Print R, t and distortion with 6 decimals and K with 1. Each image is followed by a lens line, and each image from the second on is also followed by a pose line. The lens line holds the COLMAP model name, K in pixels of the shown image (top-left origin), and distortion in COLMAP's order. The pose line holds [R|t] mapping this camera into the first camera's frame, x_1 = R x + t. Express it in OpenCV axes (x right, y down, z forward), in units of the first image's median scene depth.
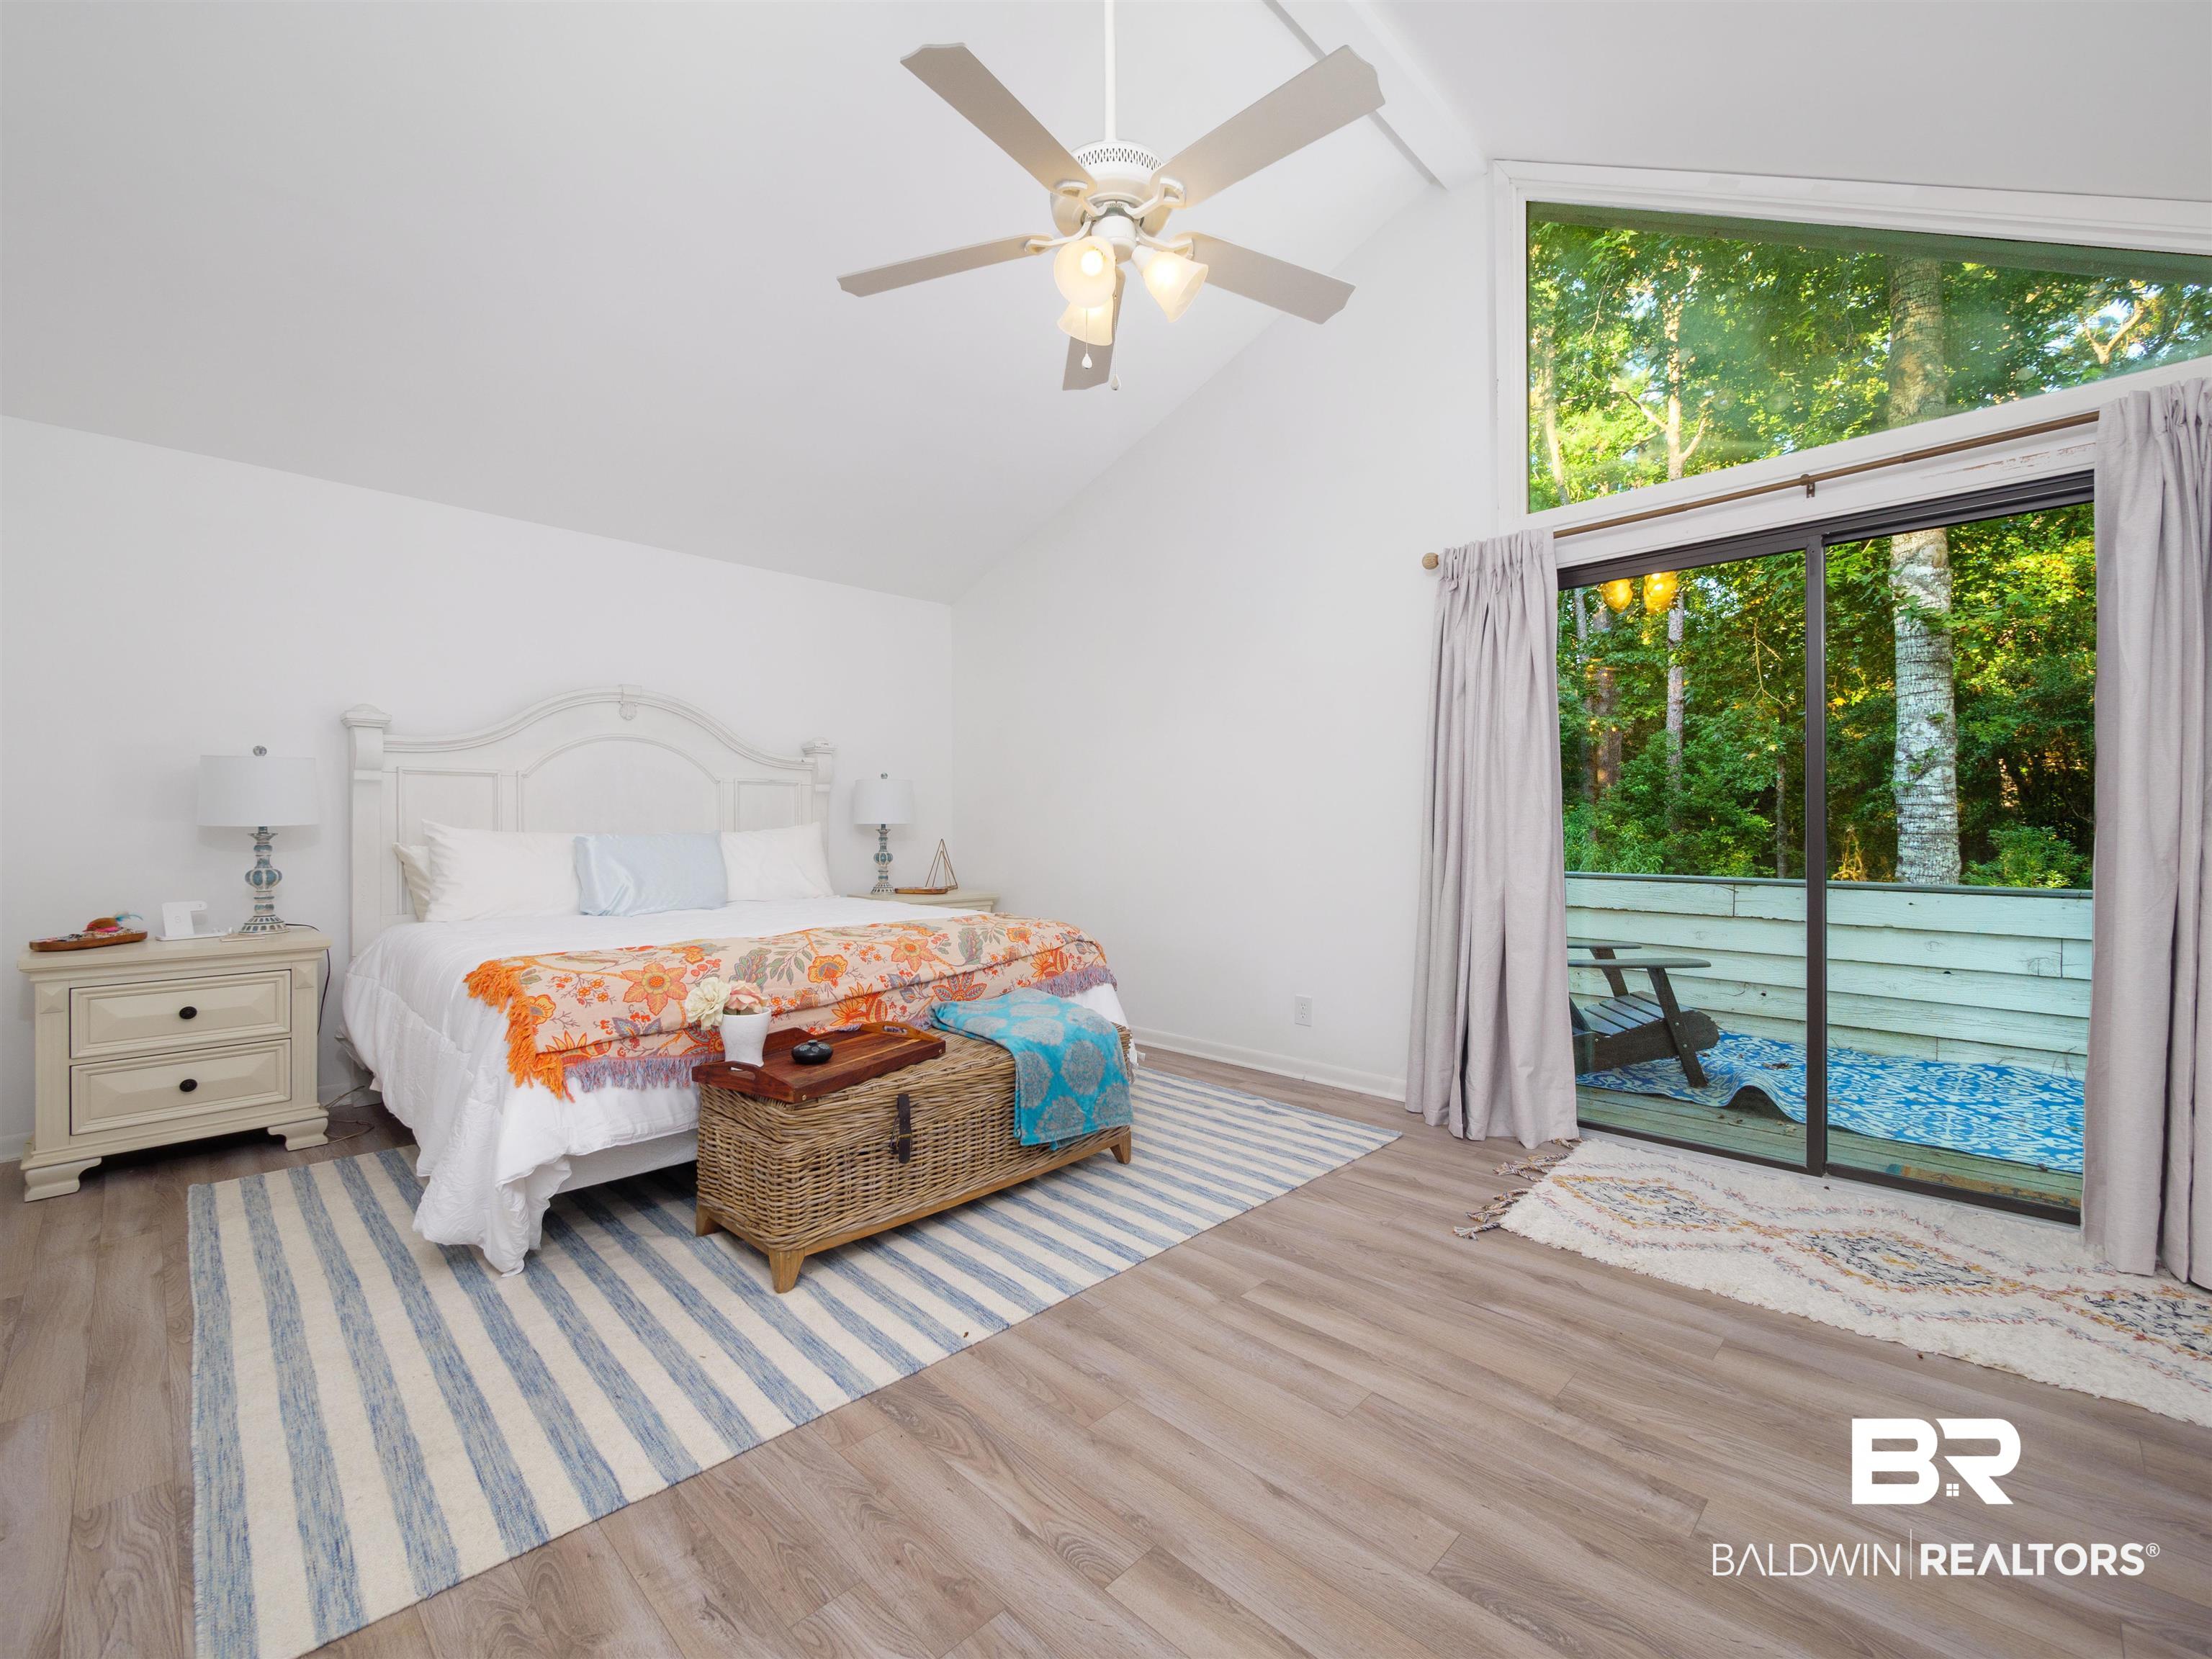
lens RADIAL K [[914.1, 0, 1102.7], [0, 914.1, 849.3], [0, 0, 1]] dist [-0.003074, -0.000314]
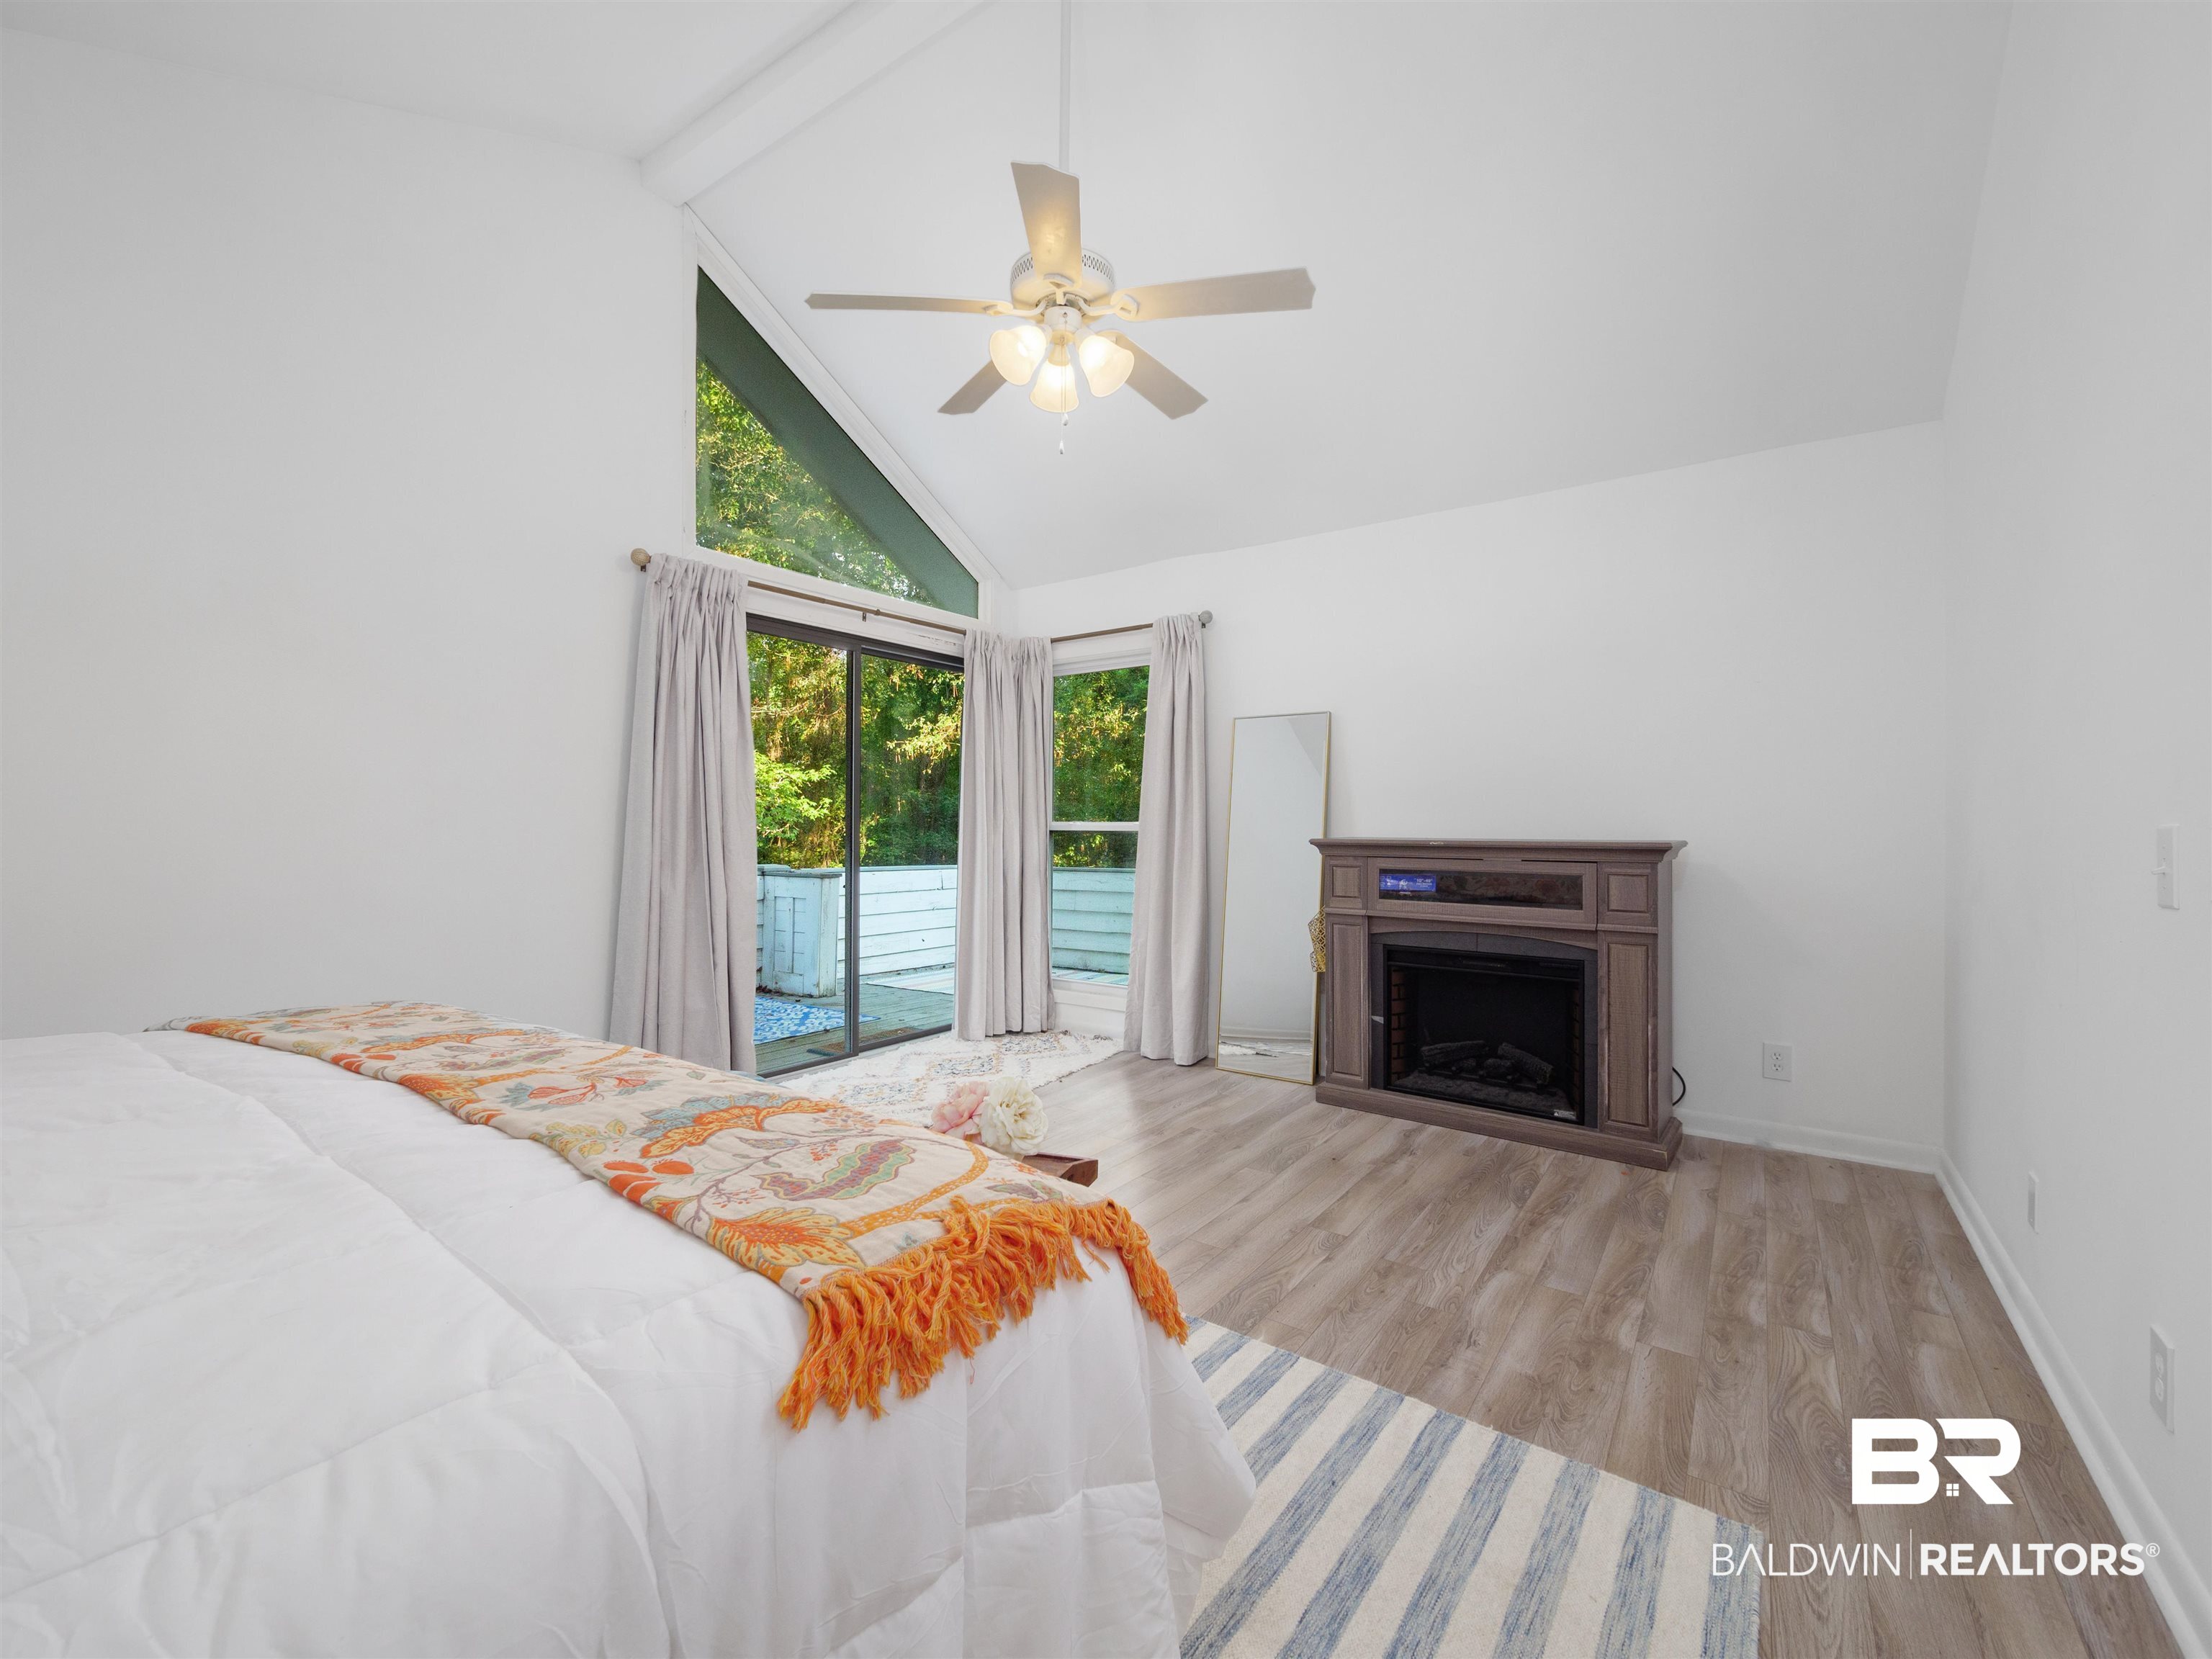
lens RADIAL K [[938.7, 0, 1088.5], [0, 938.7, 825.3], [0, 0, 1]] dist [-0.005542, -0.000055]
pose [[-0.142411, 0.008129, 0.989774, -1.529277], [0.020349, 0.999779, -0.005284, -0.030203], [-0.989598, 0.019388, -0.142545, 1.483725]]
